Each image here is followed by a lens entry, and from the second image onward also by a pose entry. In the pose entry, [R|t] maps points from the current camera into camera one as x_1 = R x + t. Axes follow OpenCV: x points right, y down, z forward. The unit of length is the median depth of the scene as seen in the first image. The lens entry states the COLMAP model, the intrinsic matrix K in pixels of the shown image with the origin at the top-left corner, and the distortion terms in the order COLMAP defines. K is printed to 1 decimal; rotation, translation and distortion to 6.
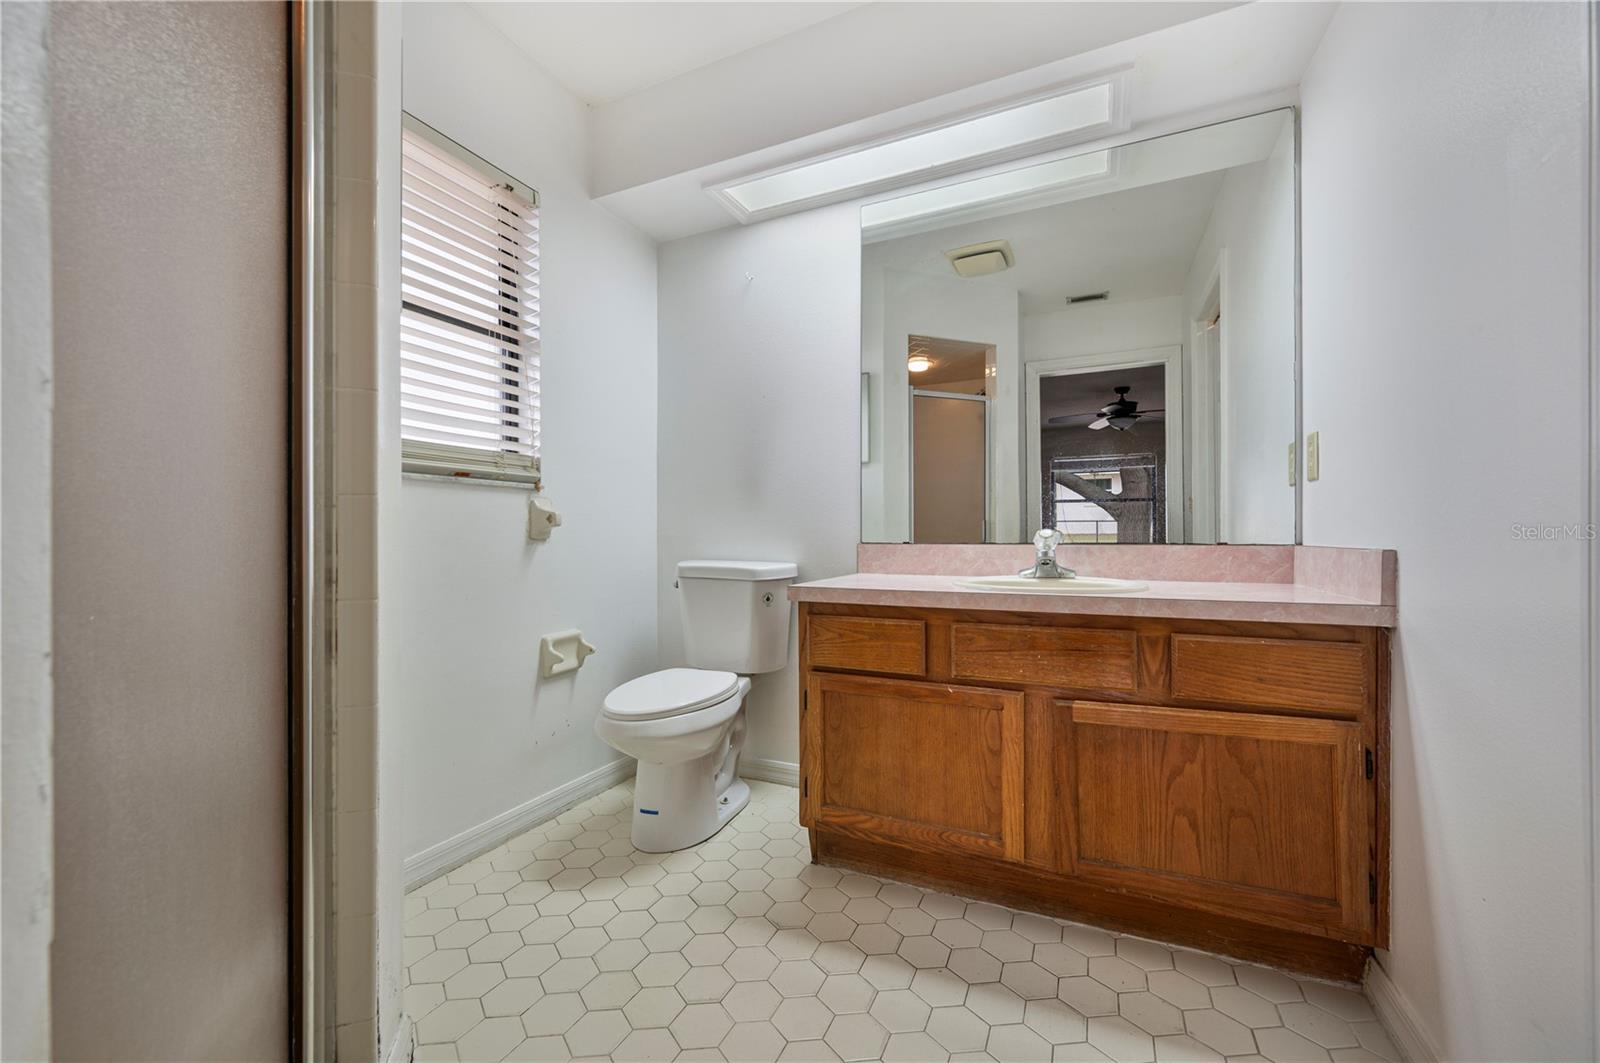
lens RADIAL K [[628.1, 0, 803.6], [0, 628.1, 537.7], [0, 0, 1]] dist [-0.001360, -0.000012]
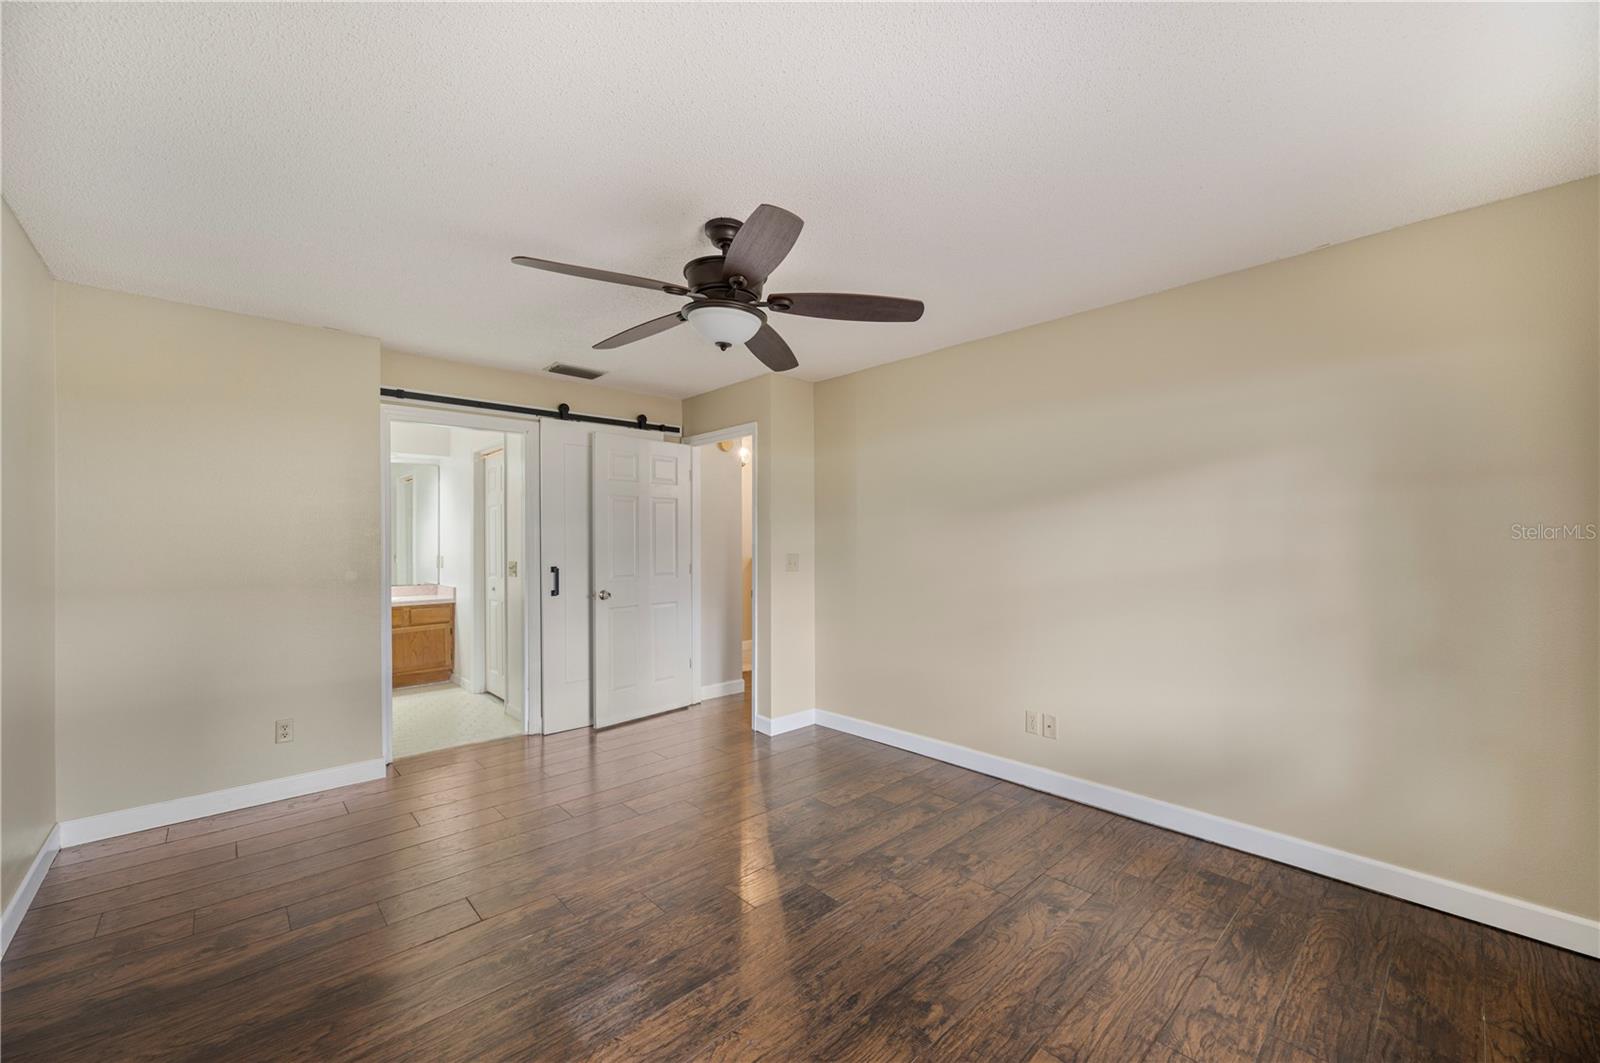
lens RADIAL K [[628.1, 0, 800.1], [0, 628.1, 539.2], [0, 0, 1]] dist [-0.001360, -0.000012]
pose [[0.386341, 0.002984, 0.922351, -1.682196], [-0.001387, 0.999996, -0.002654, -0.228378], [-0.922355, -0.000254, 0.386343, -2.231586]]
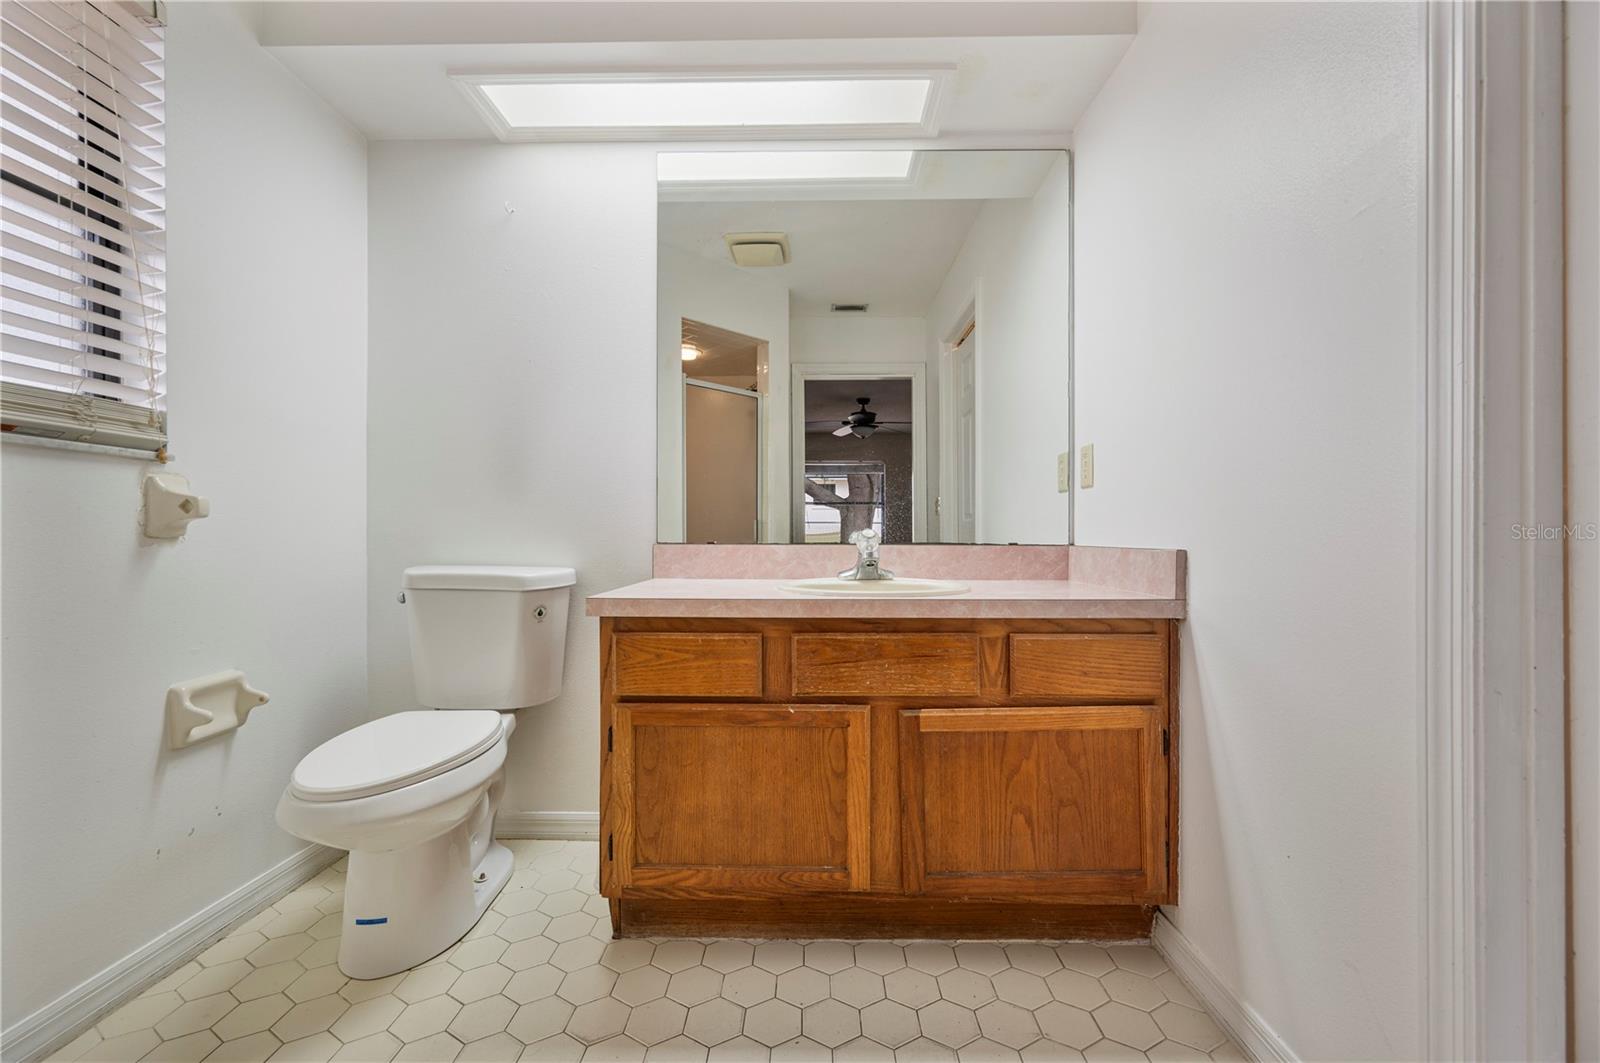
lens RADIAL K [[628.1, 0, 797.4], [0, 628.1, 539.6], [0, 0, 1]] dist [-0.001360, -0.000012]
pose [[0.914136, 0.002265, 0.405402, -0.096775], [-0.003564, 0.999991, 0.002448, 0.000612], [-0.405392, -0.003682, 0.914135, 0.160650]]
